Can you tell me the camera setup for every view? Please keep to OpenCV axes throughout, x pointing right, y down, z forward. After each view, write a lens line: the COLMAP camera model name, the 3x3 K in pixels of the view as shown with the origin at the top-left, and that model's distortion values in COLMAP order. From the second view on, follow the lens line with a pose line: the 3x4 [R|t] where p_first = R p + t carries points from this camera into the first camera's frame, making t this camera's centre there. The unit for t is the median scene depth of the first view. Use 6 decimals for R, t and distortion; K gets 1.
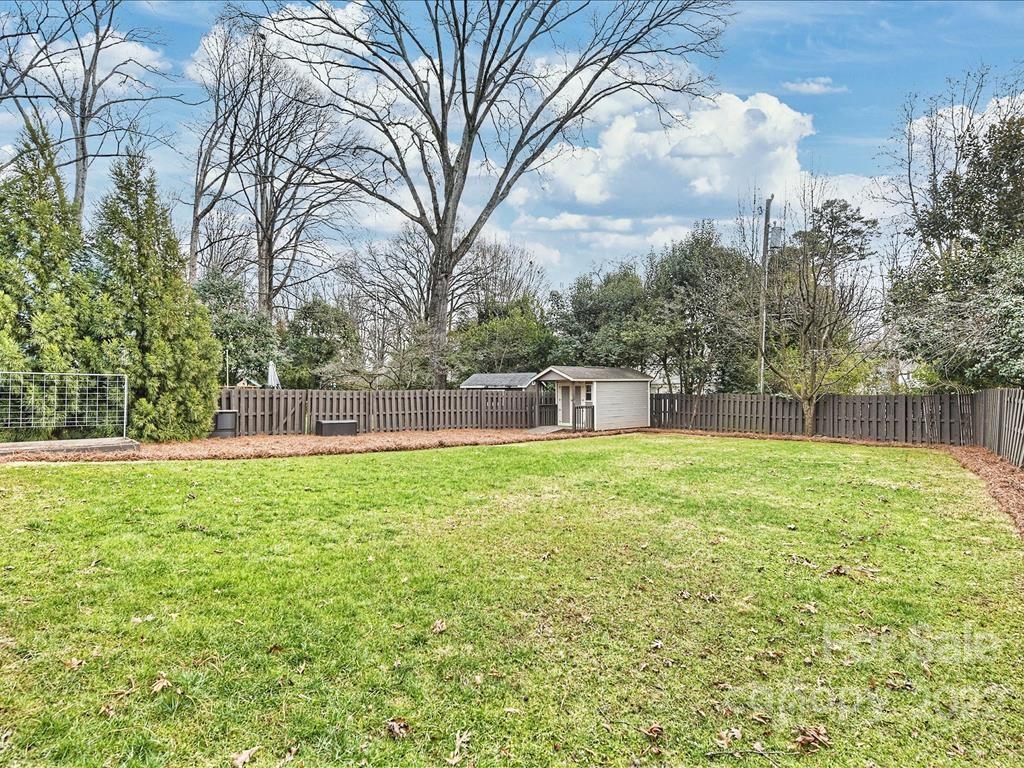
lens RADIAL K [[536.6, 0, 512.0], [0, 536.6, 384.0], [0, 0, 1]] dist [-0.003537, -0.000273]
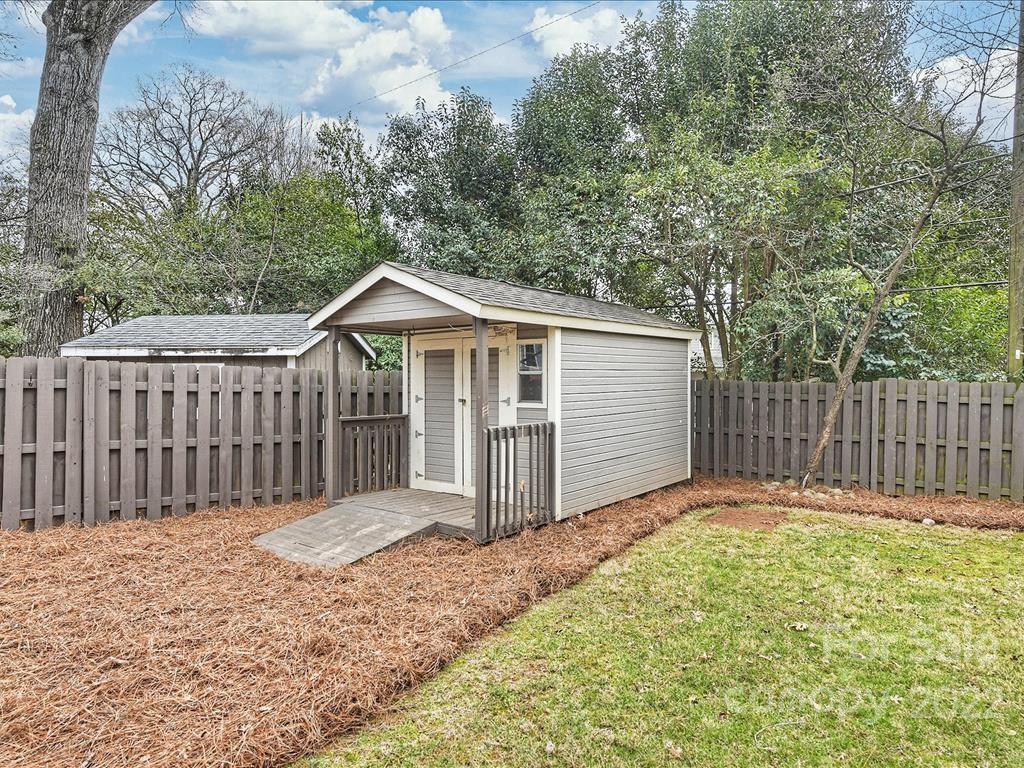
lens RADIAL K [[589.4, 0, 512.0], [0, 589.4, 384.0], [0, 0, 1]] dist [0.004687, 0.000816]
pose [[0.966024, 0.004332, 0.258416, 0.057661], [-0.008616, 0.999844, 0.015449, 0.016686], [-0.258309, -0.017150, 0.965910, 0.699825]]
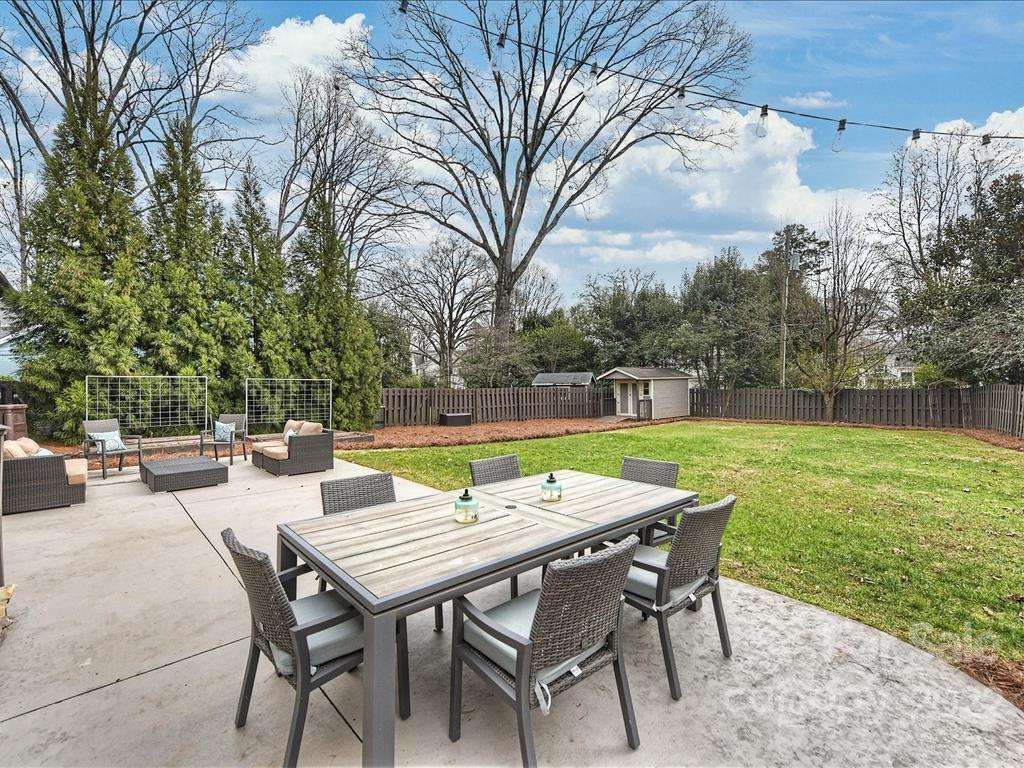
lens RADIAL K [[462.4, 0, 508.6], [0, 462.4, 380.7], [0, 0, 1]] dist [0.000431, -0.000051]
pose [[0.999467, -0.008295, 0.031559, -0.199703], [0.008164, 0.999957, 0.004301, -0.009007], [-0.031593, -0.004041, 0.999493, -0.050293]]
